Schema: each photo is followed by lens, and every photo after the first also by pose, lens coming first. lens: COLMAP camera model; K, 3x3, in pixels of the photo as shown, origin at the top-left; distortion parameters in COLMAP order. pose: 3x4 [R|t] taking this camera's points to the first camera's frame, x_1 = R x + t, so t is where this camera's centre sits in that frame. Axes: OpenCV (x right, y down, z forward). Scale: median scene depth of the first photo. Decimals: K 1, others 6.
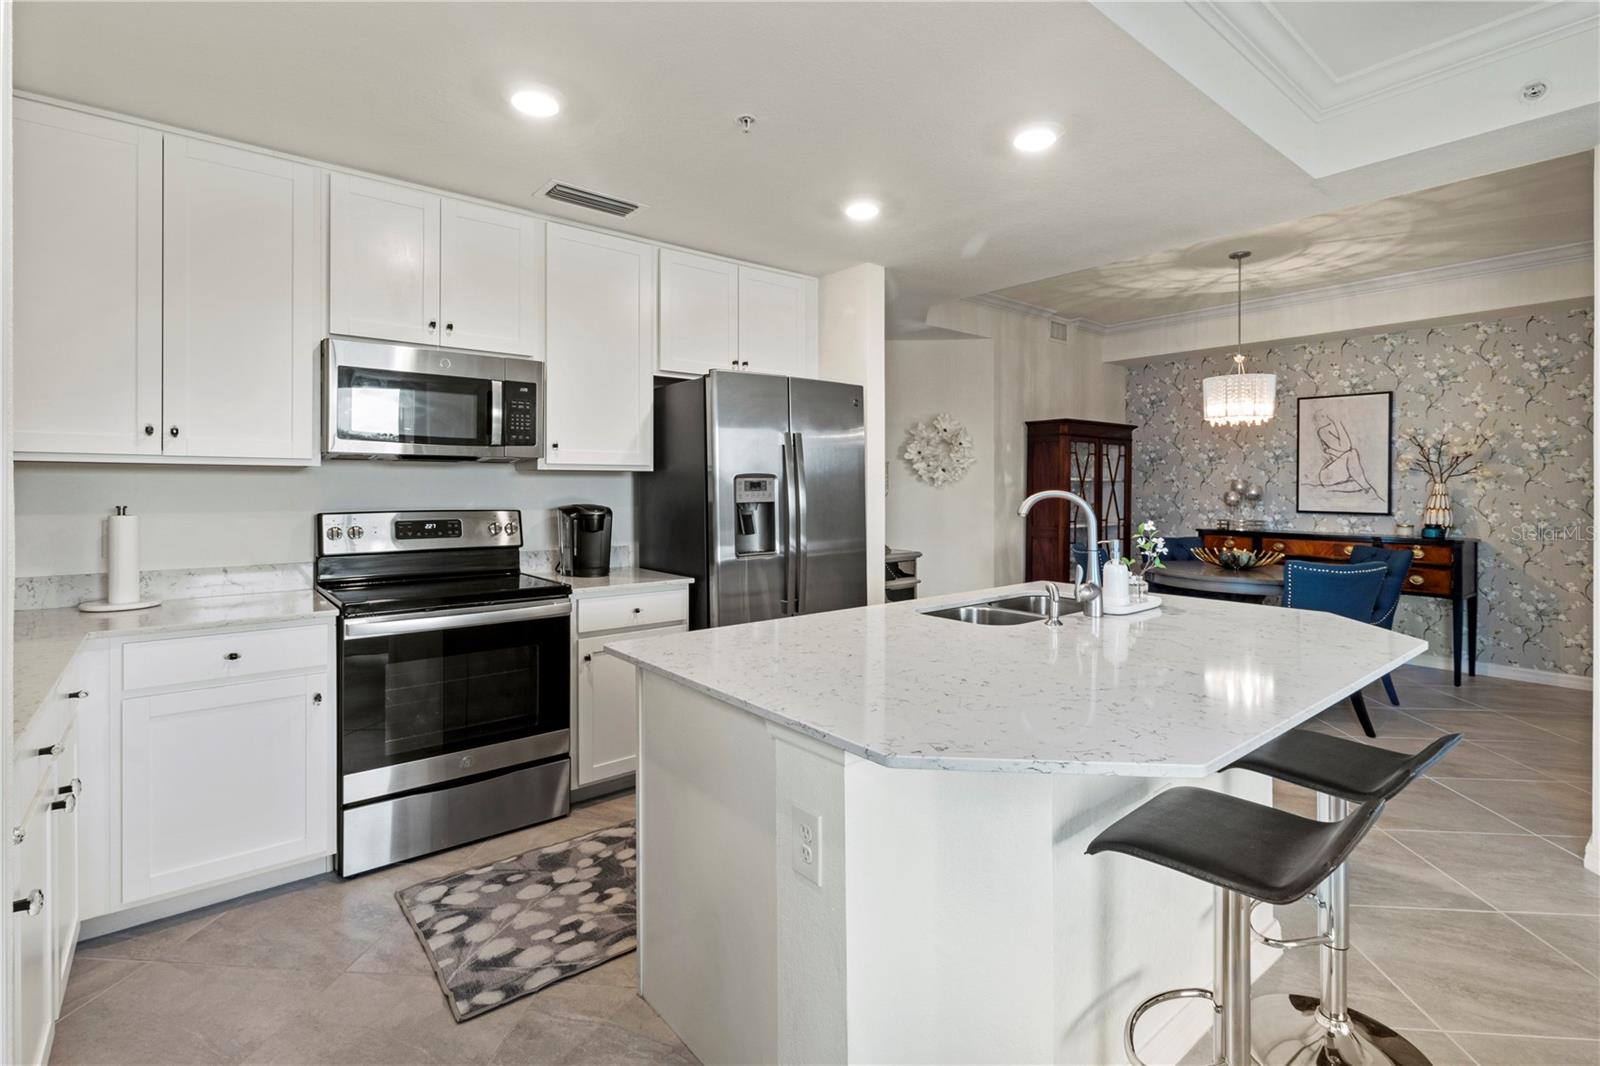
lens RADIAL K [[748.3, 0, 823.8], [0, 748.3, 486.0], [0, 0, 1]] dist [0.000680, 0.000372]
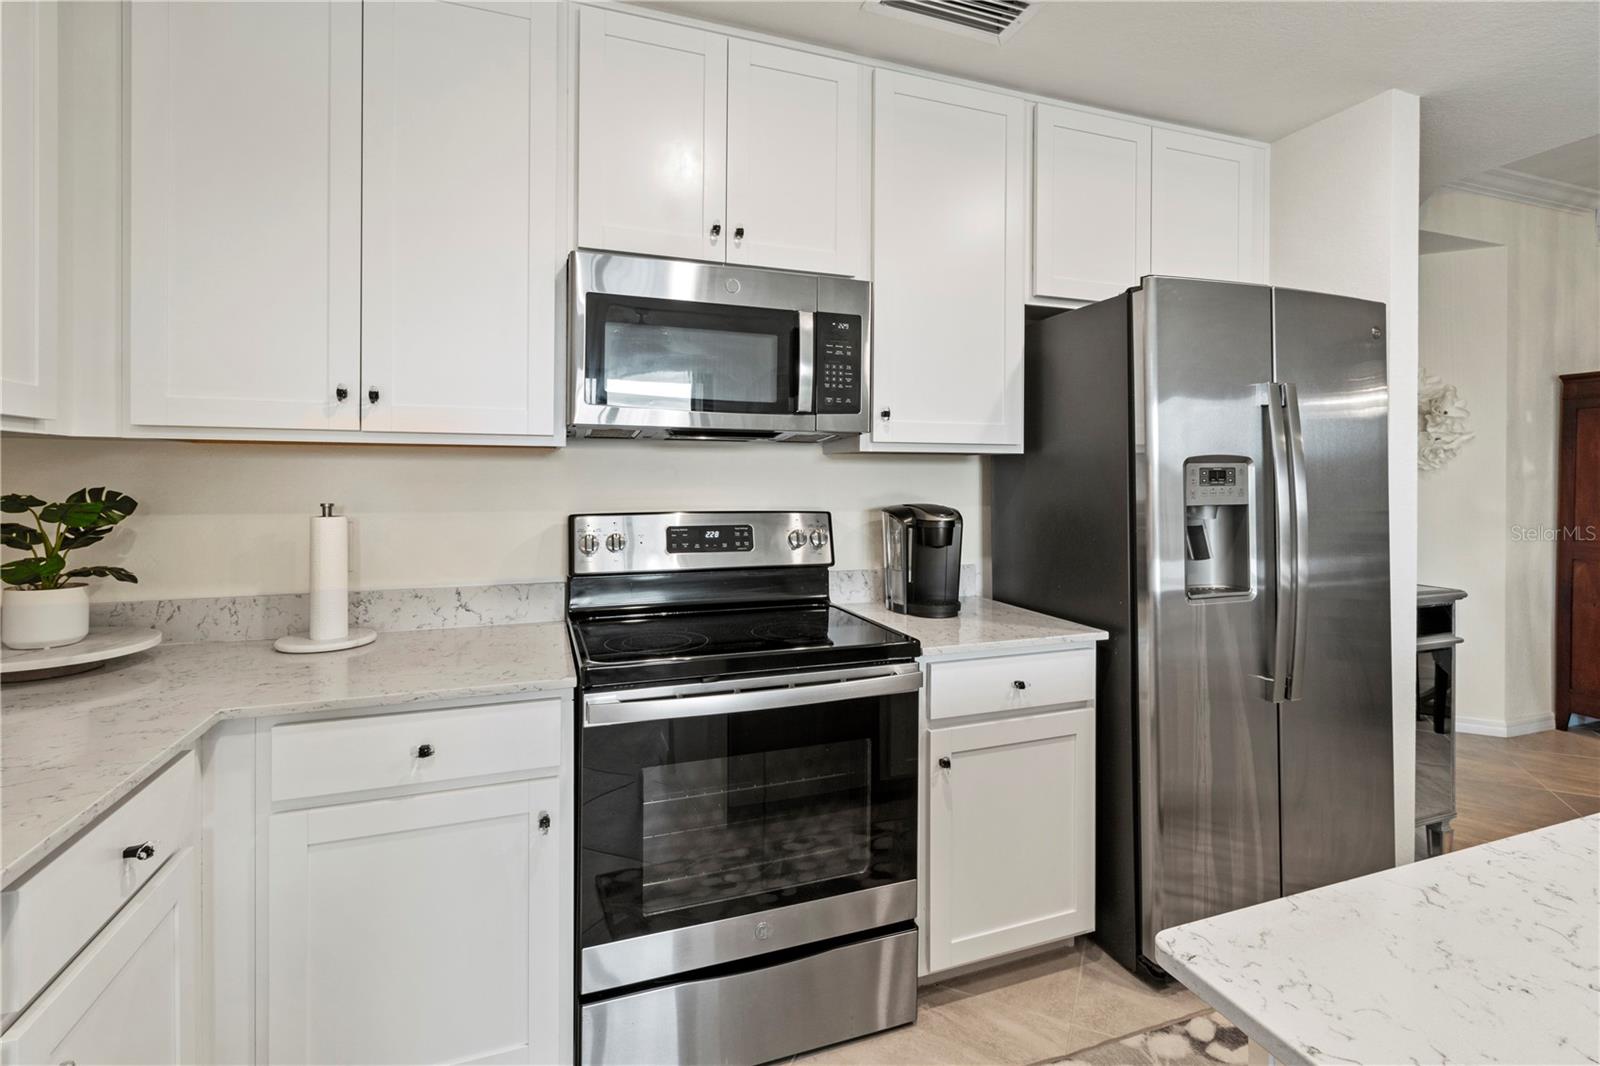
lens RADIAL K [[757.3, 0, 826.8], [0, 757.3, 465.5], [0, 0, 1]] dist [0.001061, 0.000444]
pose [[0.942842, -0.004223, -0.333214, -0.177353], [-0.001240, 0.999868, -0.016180, 0.001152], [0.333239, 0.015668, 0.942712, 0.344975]]
